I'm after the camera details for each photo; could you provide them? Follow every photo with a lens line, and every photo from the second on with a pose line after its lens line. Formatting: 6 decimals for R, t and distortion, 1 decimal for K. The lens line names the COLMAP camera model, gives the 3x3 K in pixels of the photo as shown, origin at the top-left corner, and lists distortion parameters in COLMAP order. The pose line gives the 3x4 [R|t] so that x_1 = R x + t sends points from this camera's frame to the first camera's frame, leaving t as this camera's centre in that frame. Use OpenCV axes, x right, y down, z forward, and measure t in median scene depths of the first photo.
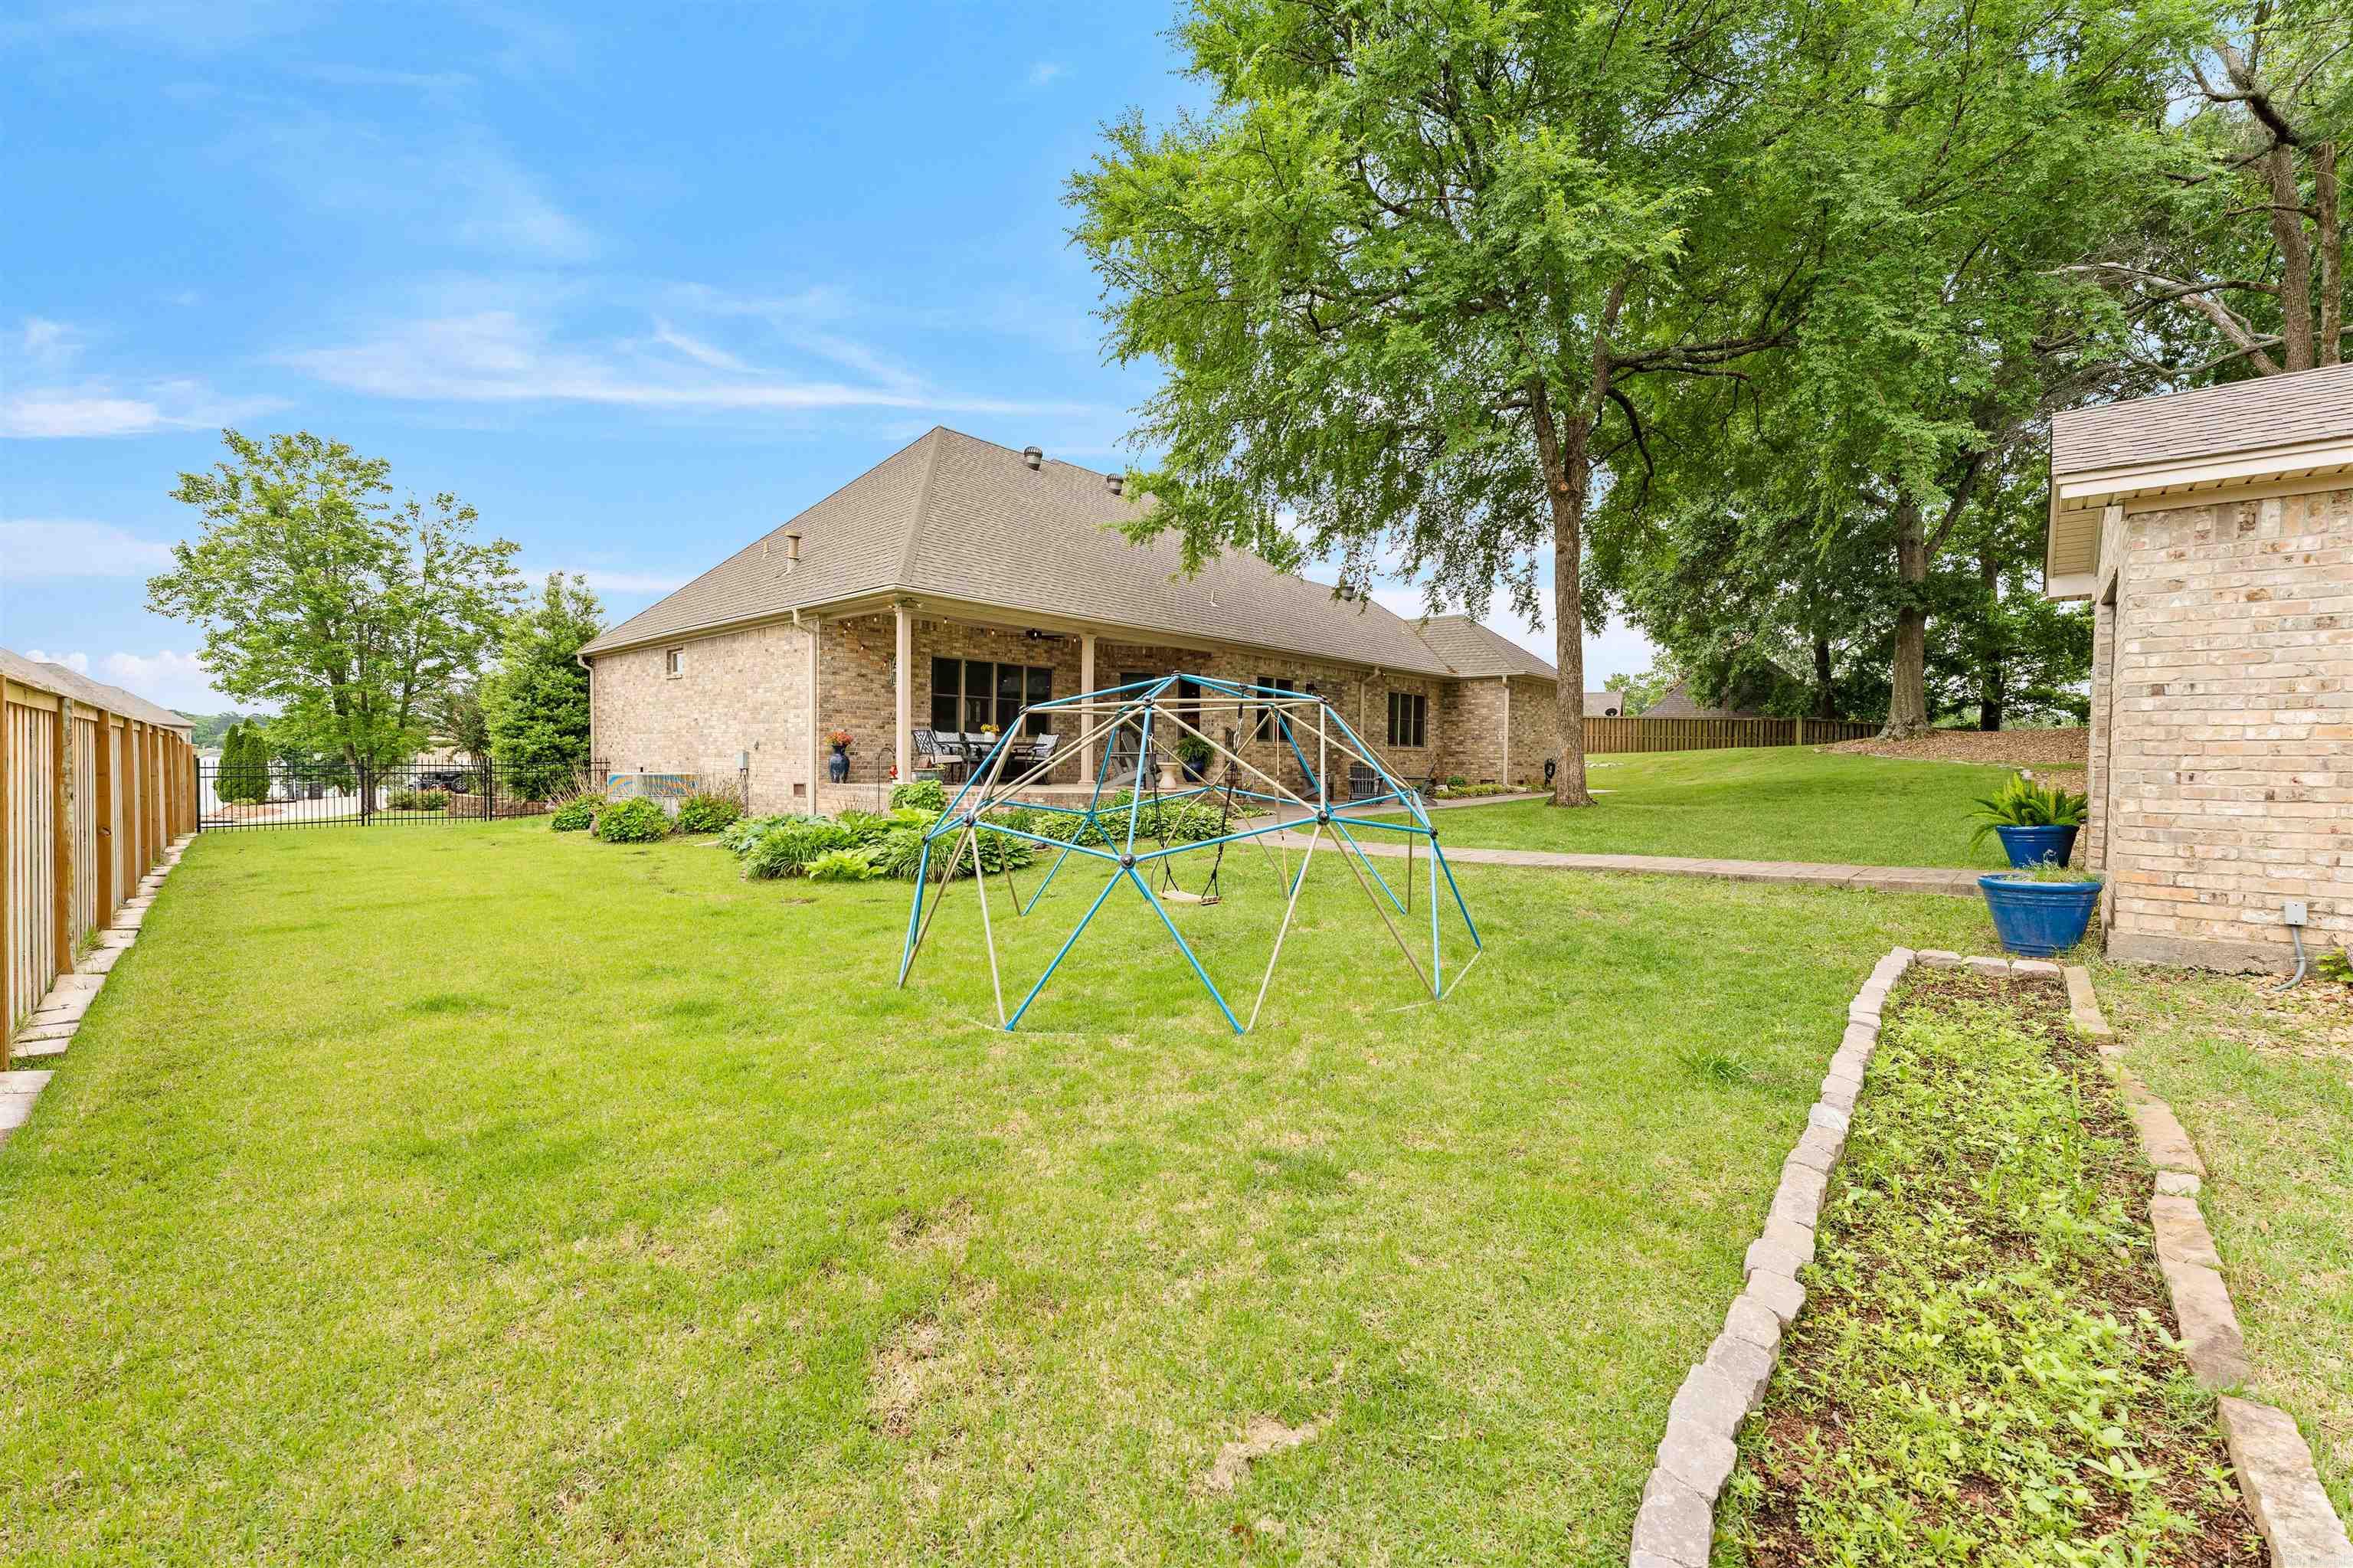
lens RADIAL K [[960.3, 0, 1200.1], [0, 960.3, 768.6], [0, 0, 1]] dist [0.000024, -0.001311]
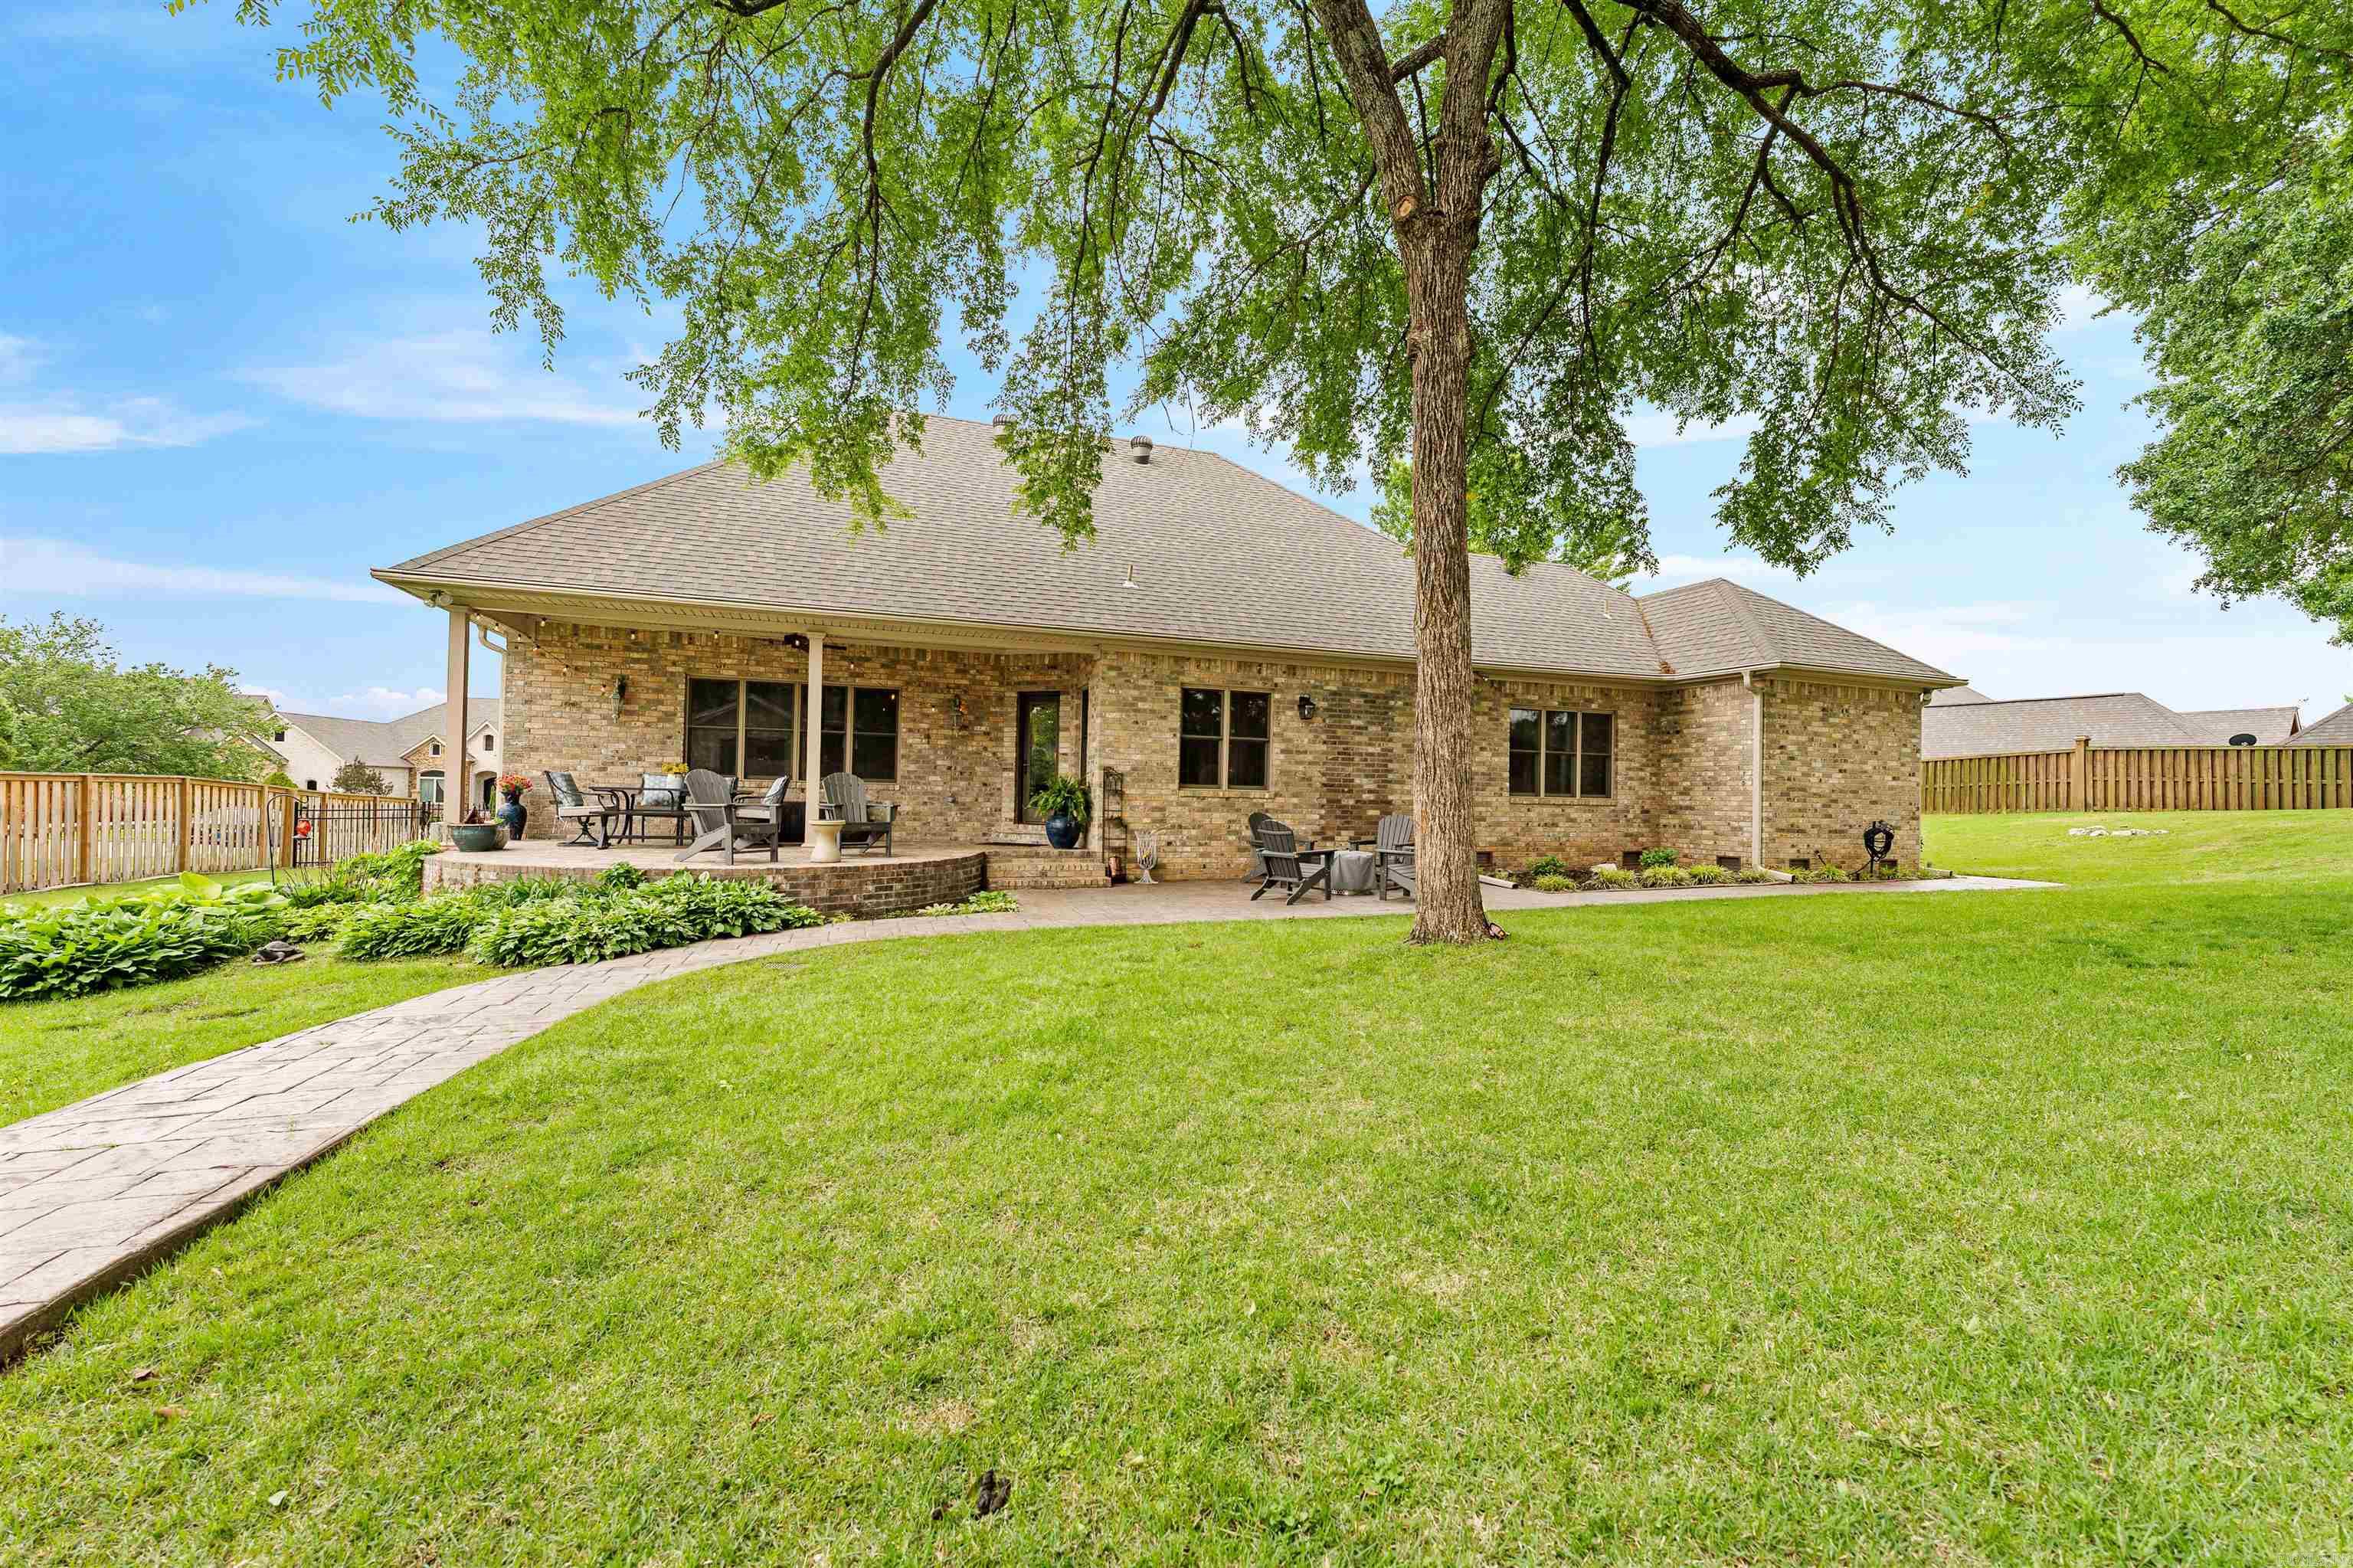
lens RADIAL K [[960.3, 0, 1189.1], [0, 960.3, 774.1], [0, 0, 1]] dist [0.000024, -0.001311]
pose [[0.873719, -0.006636, -0.486386, 0.346813], [-0.015170, 0.999049, -0.040881, -0.010442], [0.486195, 0.043097, 0.872787, 0.404030]]
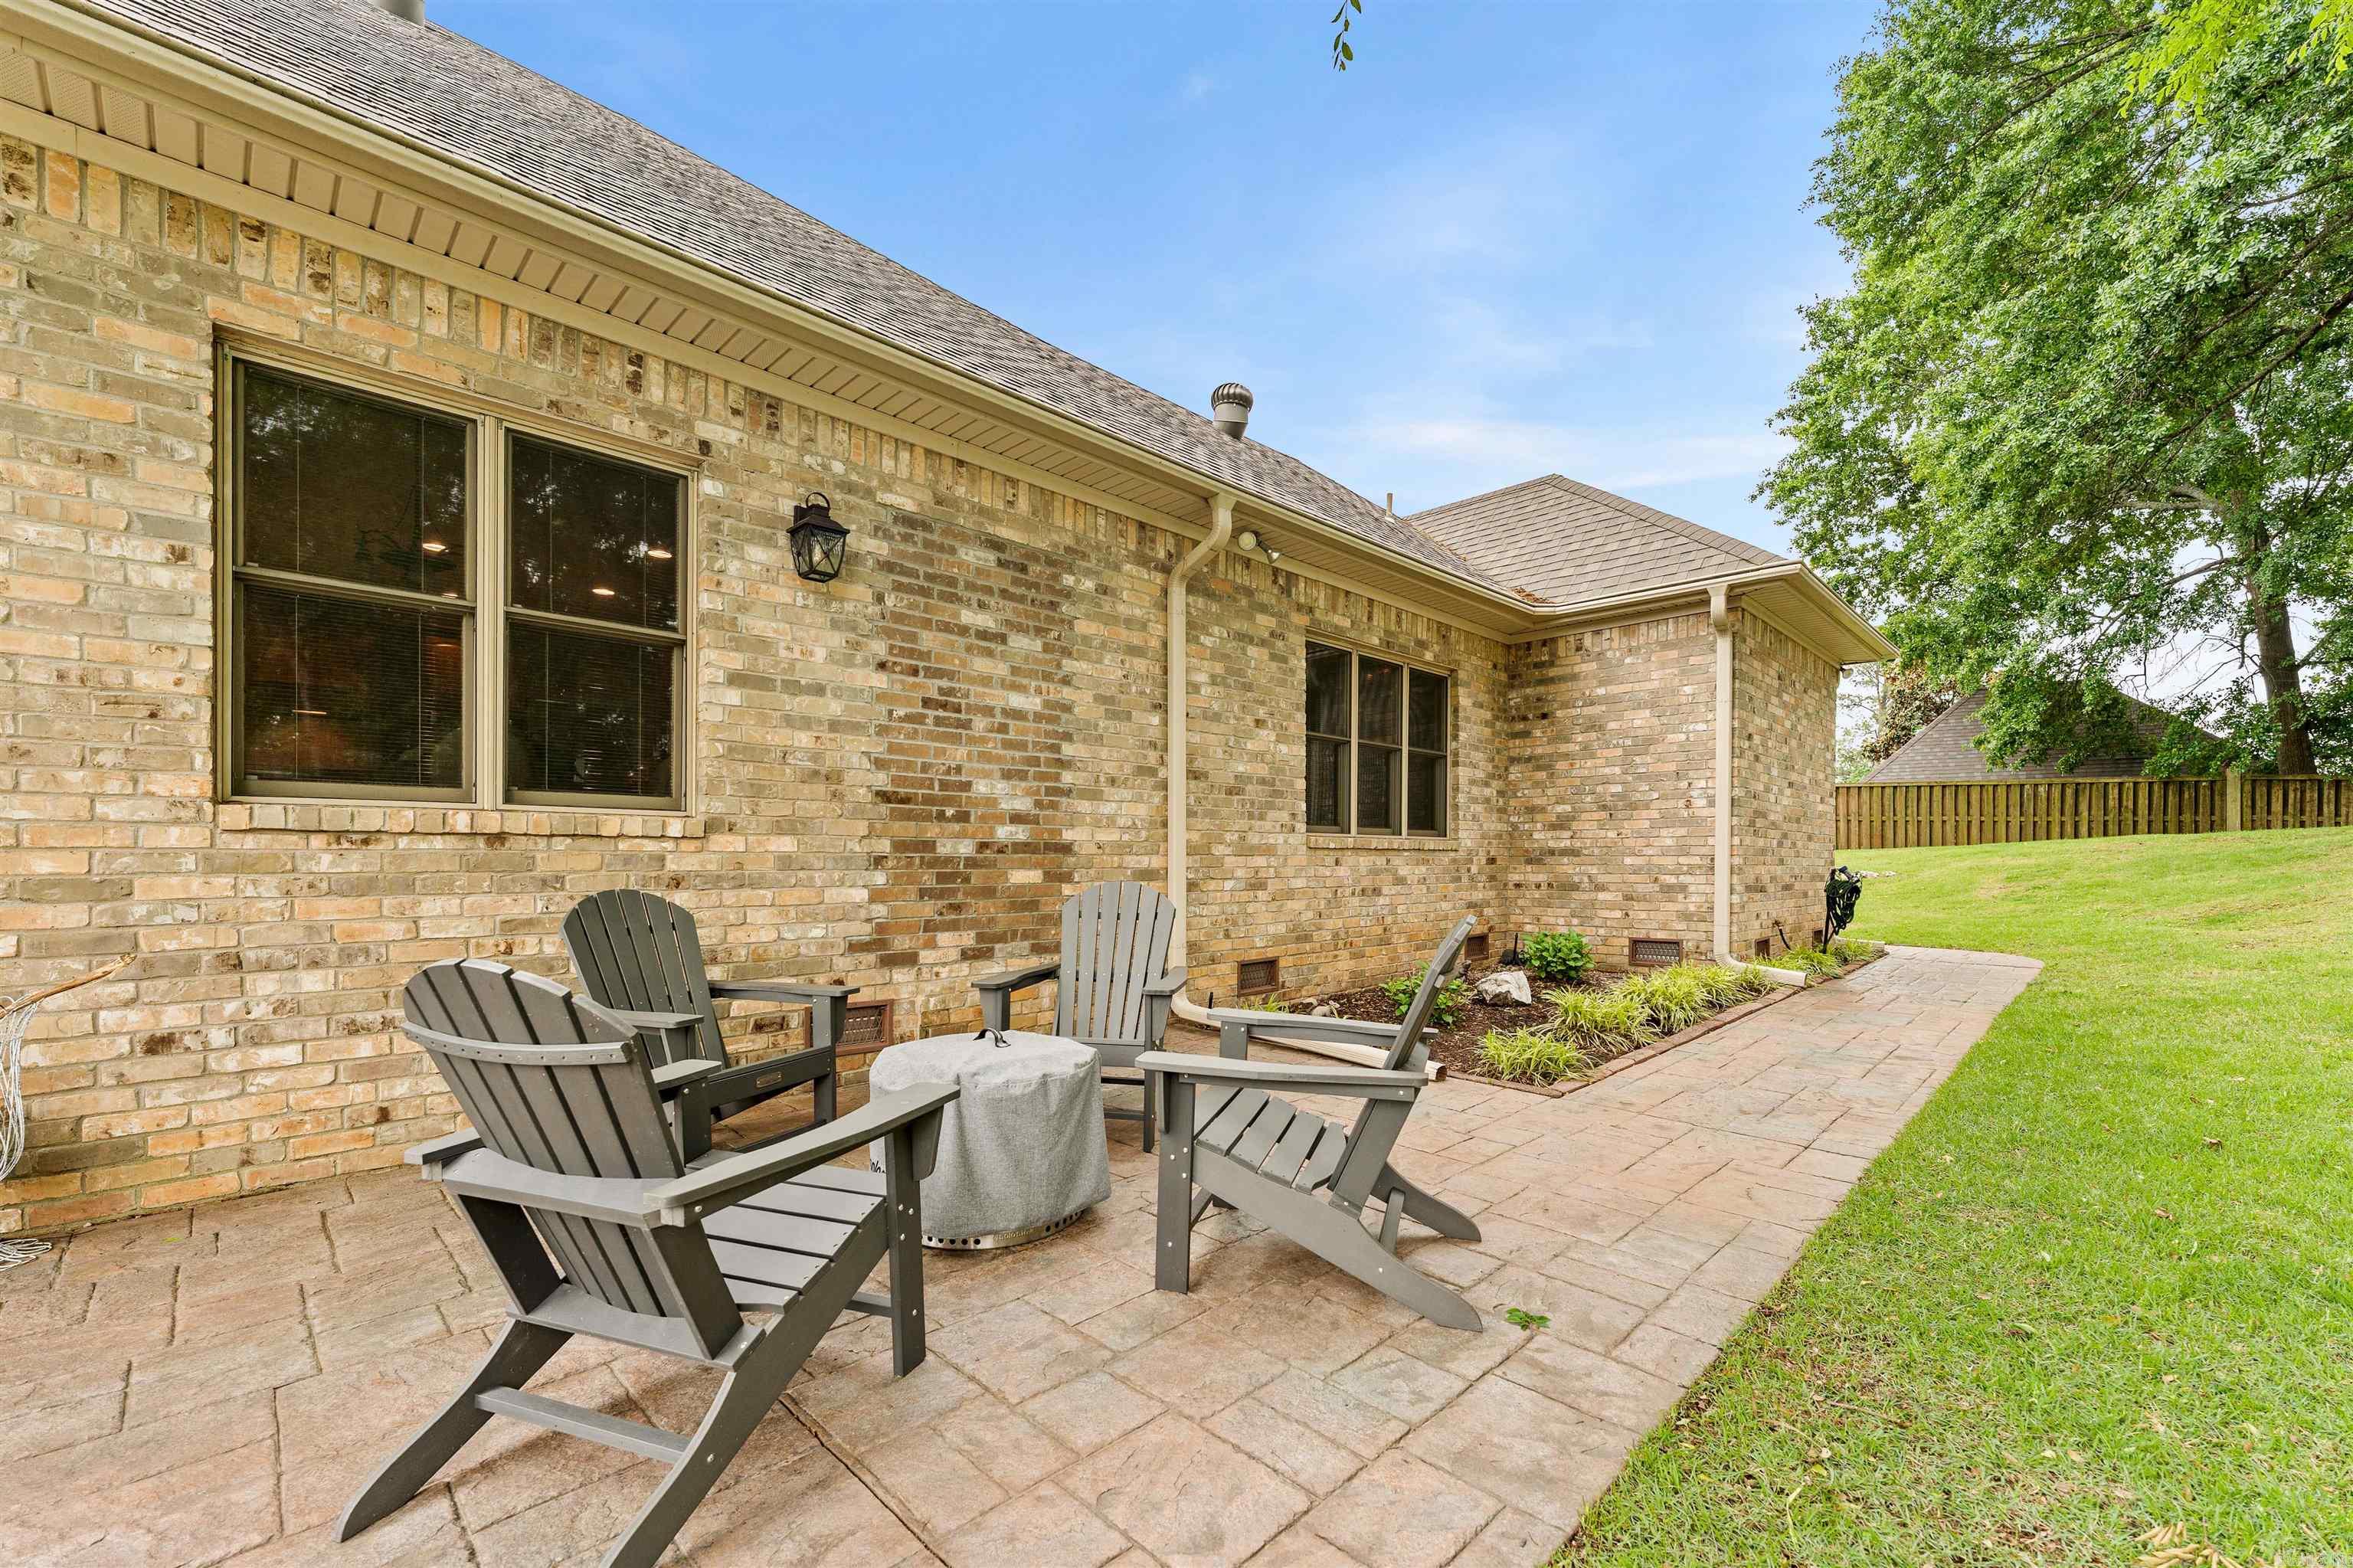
lens RADIAL K [[960.3, 0, 1180.9], [0, 960.3, 867.5], [0, 0, 1]] dist [0.000024, -0.001311]
pose [[0.997324, -0.011489, -0.072206, 0.197515], [0.011109, 0.999922, -0.005668, -0.013322], [0.072266, 0.004851, 0.997374, 0.793131]]
